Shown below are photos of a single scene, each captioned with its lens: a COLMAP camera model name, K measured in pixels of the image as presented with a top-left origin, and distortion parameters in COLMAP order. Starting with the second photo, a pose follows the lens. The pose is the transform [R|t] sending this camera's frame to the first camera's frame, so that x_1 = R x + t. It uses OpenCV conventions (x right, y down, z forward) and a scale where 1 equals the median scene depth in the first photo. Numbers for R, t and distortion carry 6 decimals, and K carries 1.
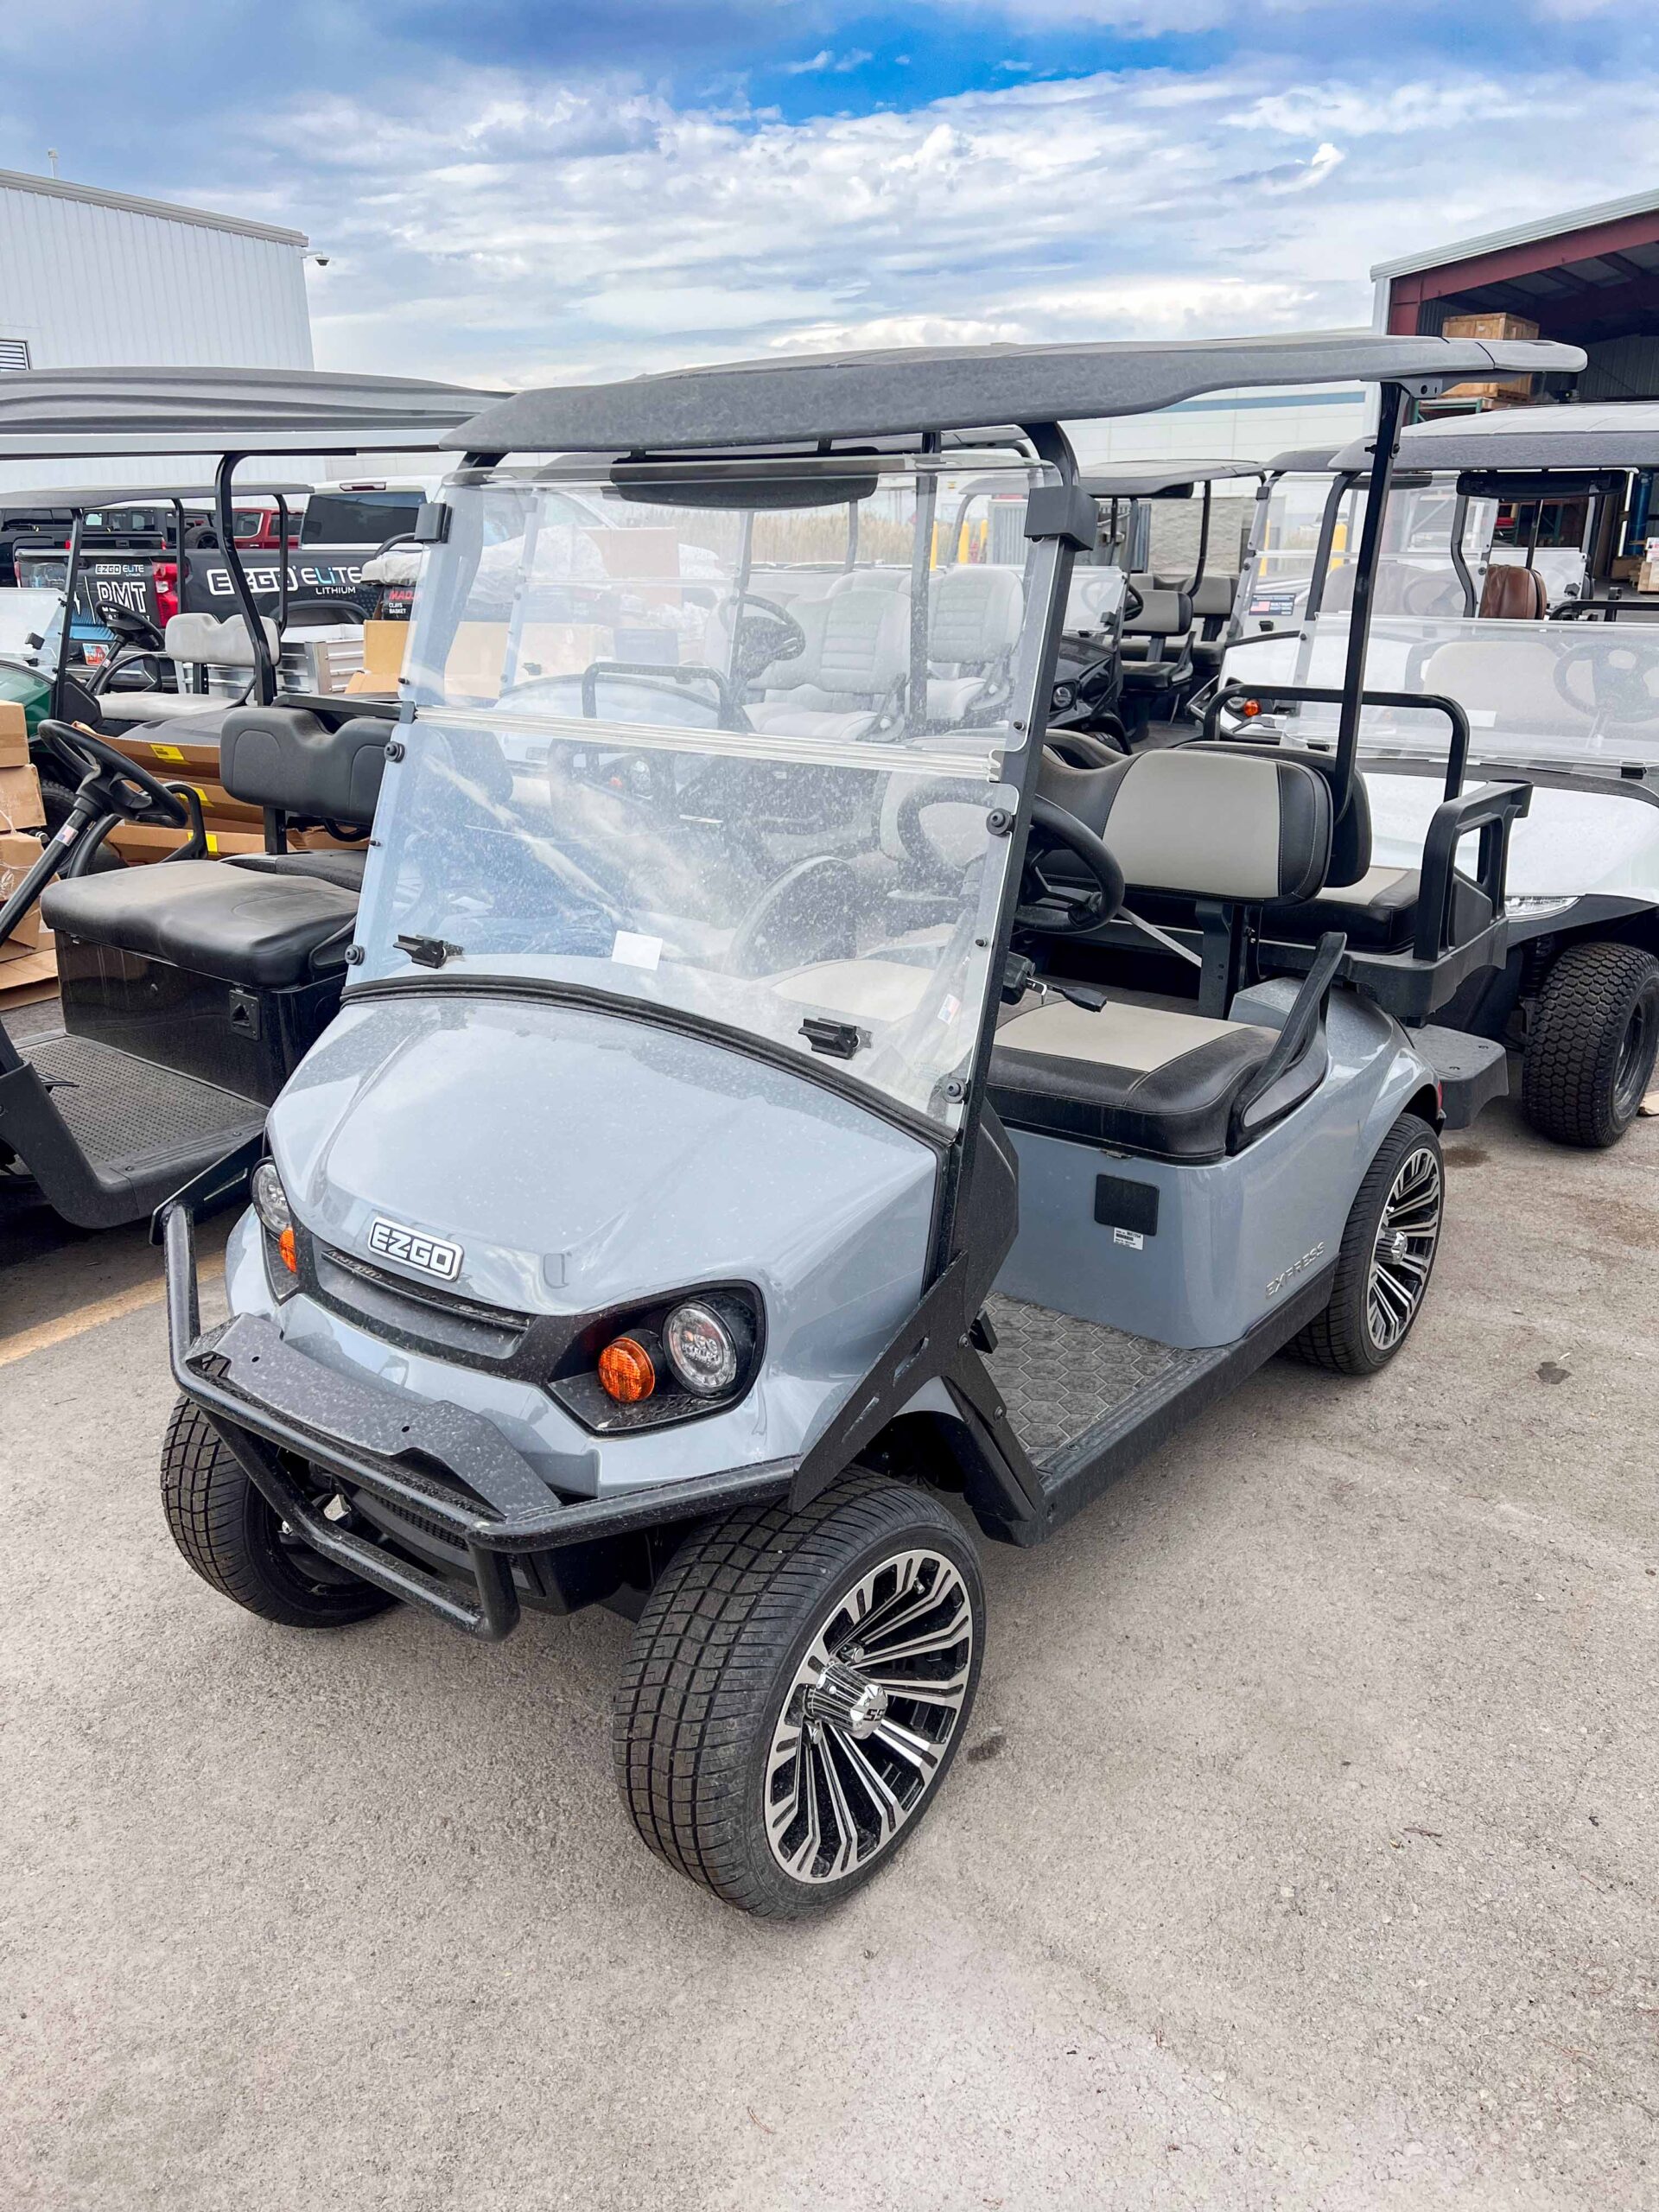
lens RADIAL K [[1639.8, 0, 829.5], [0, 1639.8, 1106.0], [0, 0, 1]] dist [0.059134, -0.083167]
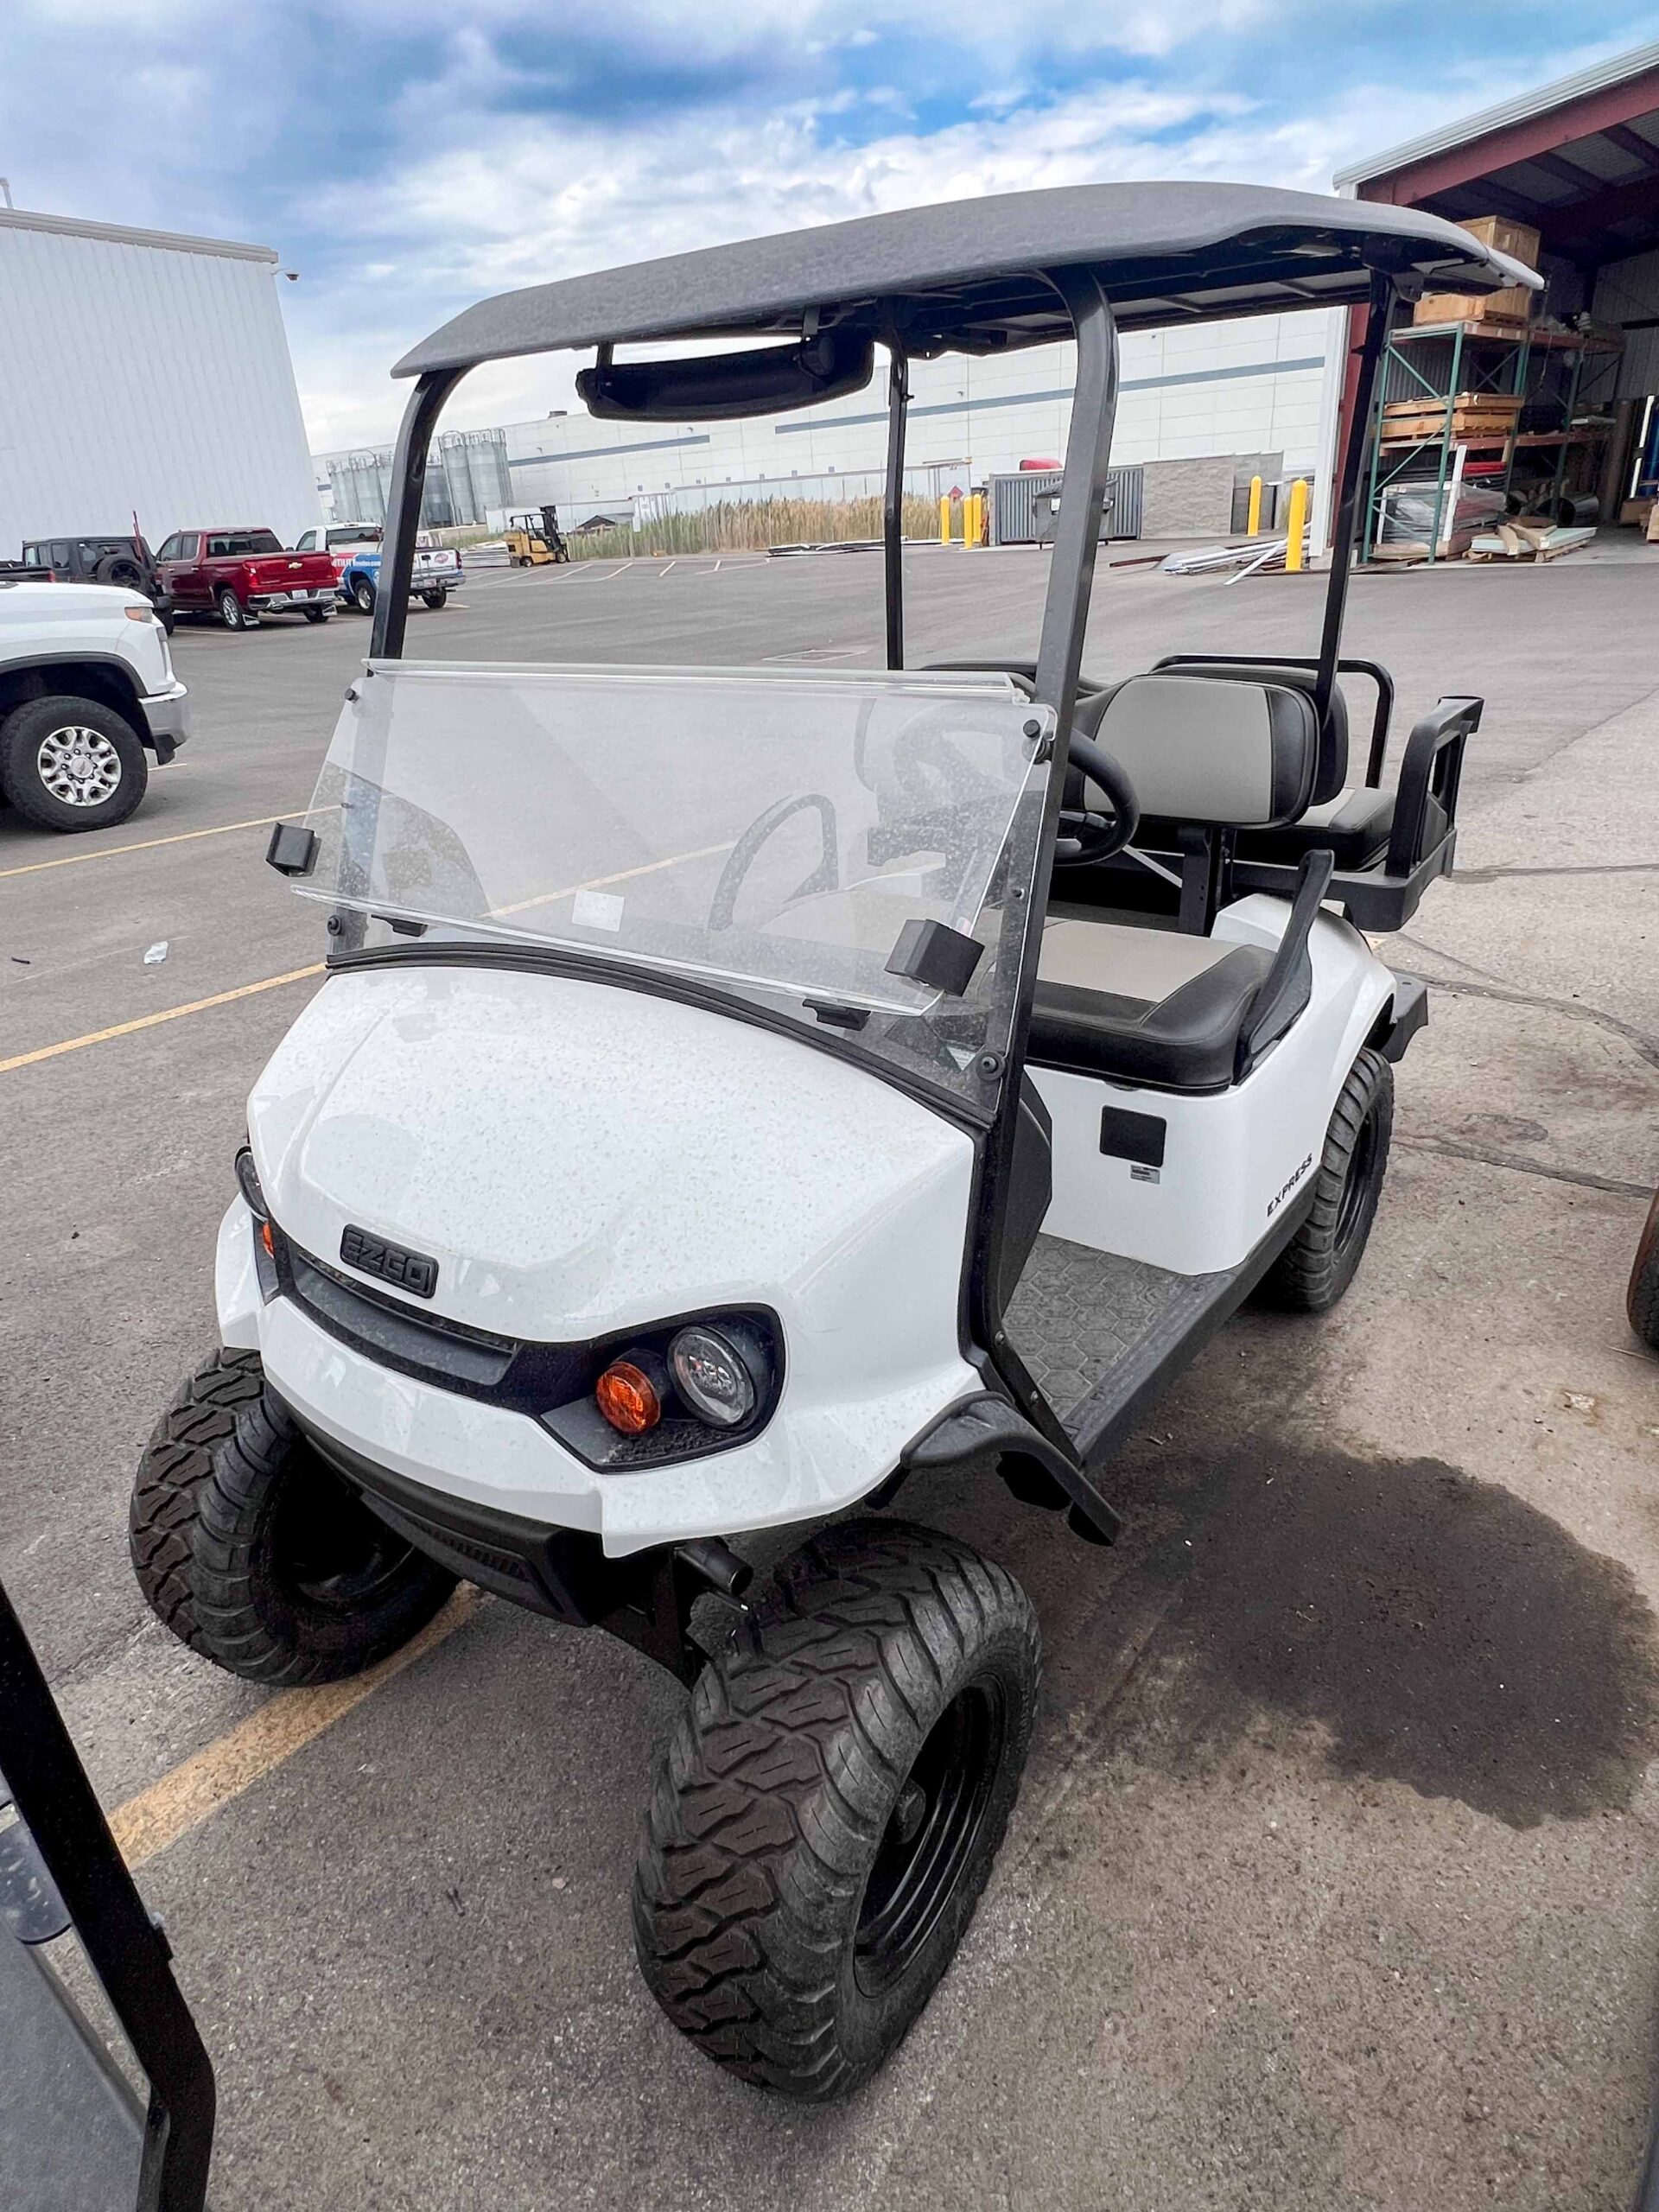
lens RADIAL K [[1192.0, 0, 813.8], [0, 1192.0, 1118.8], [0, 0, 1]] dist [0.002905, -0.000359]
pose [[0.999445, -0.032423, -0.007603, -0.012757], [0.033092, 0.992540, 0.117340, -0.055556], [0.003742, -0.117527, 0.993063, 0.352495]]
